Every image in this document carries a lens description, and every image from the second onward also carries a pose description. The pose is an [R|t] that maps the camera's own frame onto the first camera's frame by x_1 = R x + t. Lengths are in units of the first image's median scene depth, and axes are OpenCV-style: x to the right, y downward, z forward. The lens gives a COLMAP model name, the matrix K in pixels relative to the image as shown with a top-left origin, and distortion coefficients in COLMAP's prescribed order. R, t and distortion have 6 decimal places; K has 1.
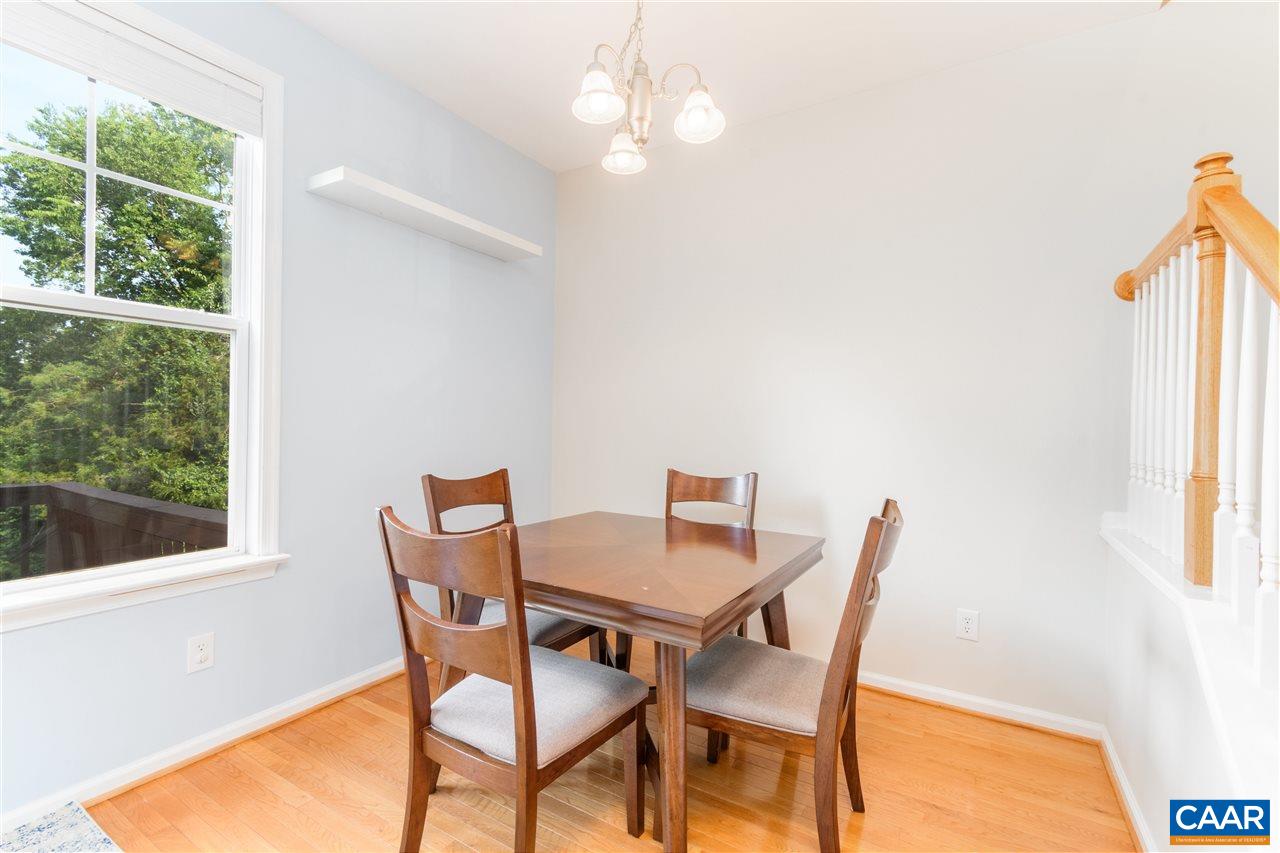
lens RADIAL K [[568.4, 0, 640.6], [0, 568.4, 428.0], [0, 0, 1]] dist [-0.004605, -0.000321]
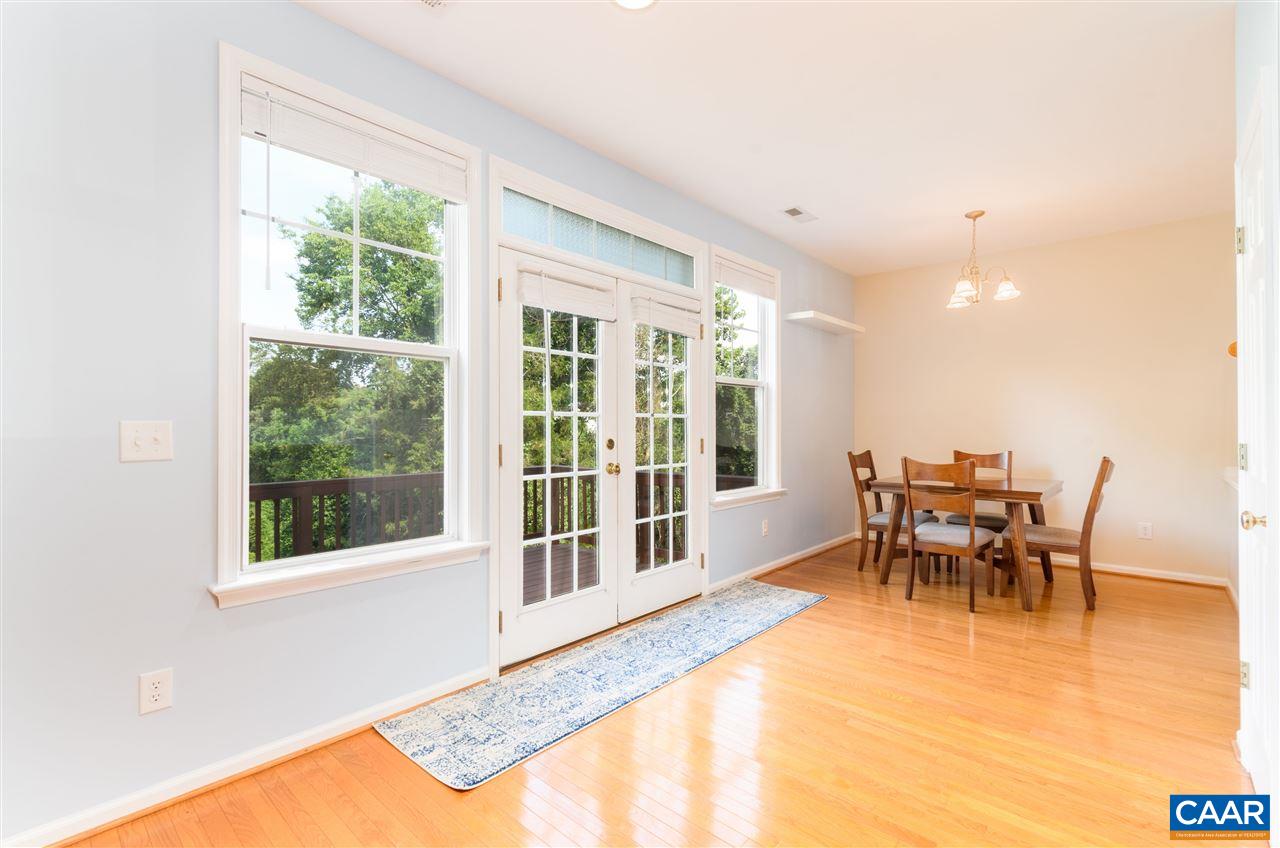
lens RADIAL K [[568.4, 0, 638.6], [0, 568.4, 421.2], [0, 0, 1]] dist [-0.004605, -0.000321]
pose [[0.982565, -0.016339, -0.185201, -0.130890], [0.011978, 0.999625, -0.024643, 0.002275], [0.185534, 0.021995, 0.982392, -0.211494]]
